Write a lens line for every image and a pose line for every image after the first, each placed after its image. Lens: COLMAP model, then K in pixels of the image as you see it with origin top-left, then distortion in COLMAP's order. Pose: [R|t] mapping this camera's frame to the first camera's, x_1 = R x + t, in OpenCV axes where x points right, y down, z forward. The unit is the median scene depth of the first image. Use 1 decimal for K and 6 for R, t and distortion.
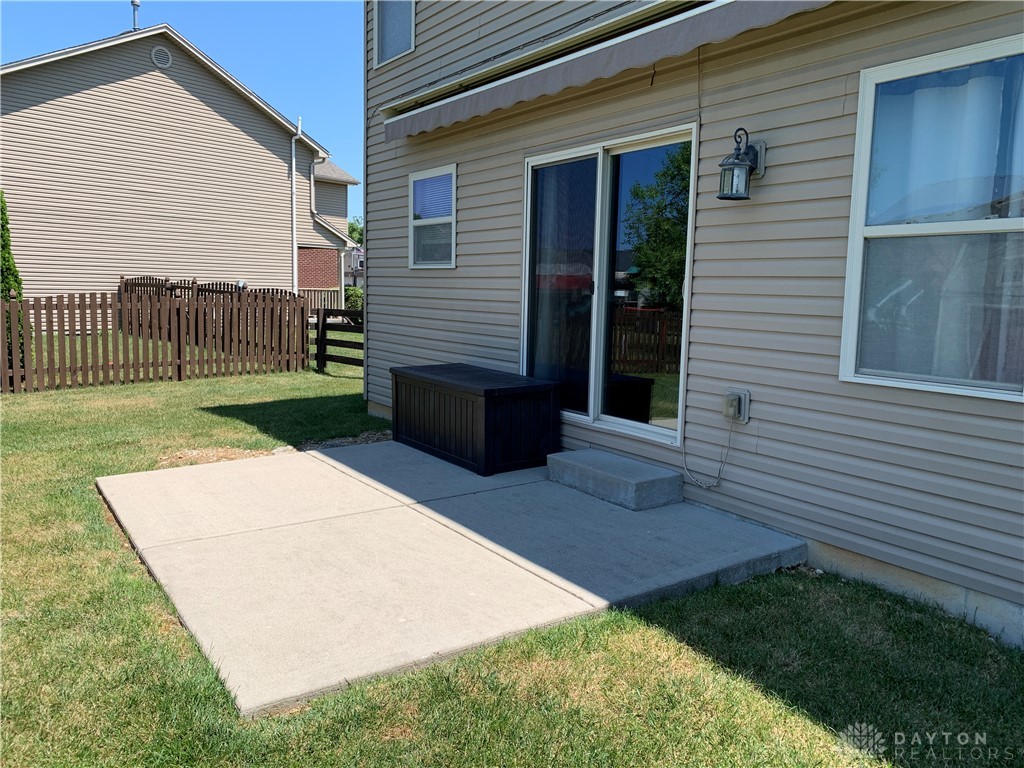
lens RADIAL K [[786.3, 0, 512.0], [0, 786.3, 384.0], [0, 0, 1]] dist [0.049561, -0.000520]
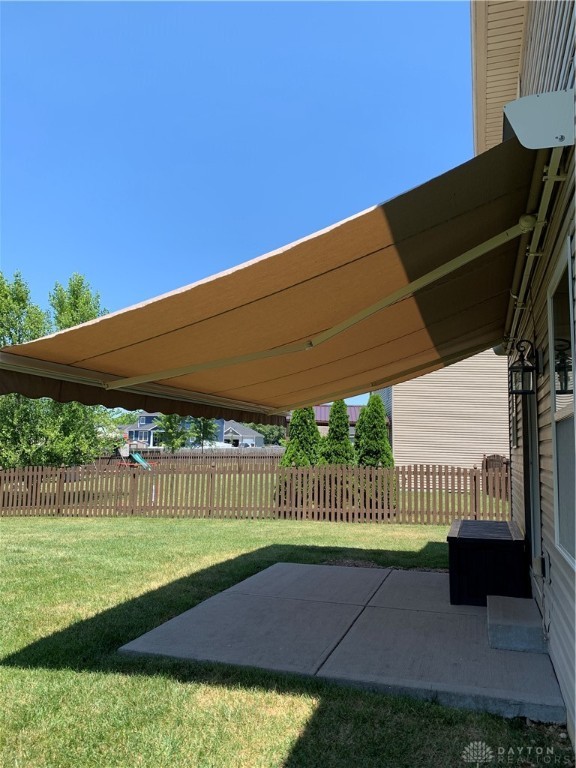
lens RADIAL K [[592.4, 0, 279.3], [0, 592.4, 383.9], [0, 0, 1]] dist [0.040382, 0.000021]
pose [[0.602993, -0.094195, -0.792166, 0.260275], [-0.106256, 0.974673, -0.196778, -0.006610], [0.790638, 0.202828, 0.577712, 0.044813]]
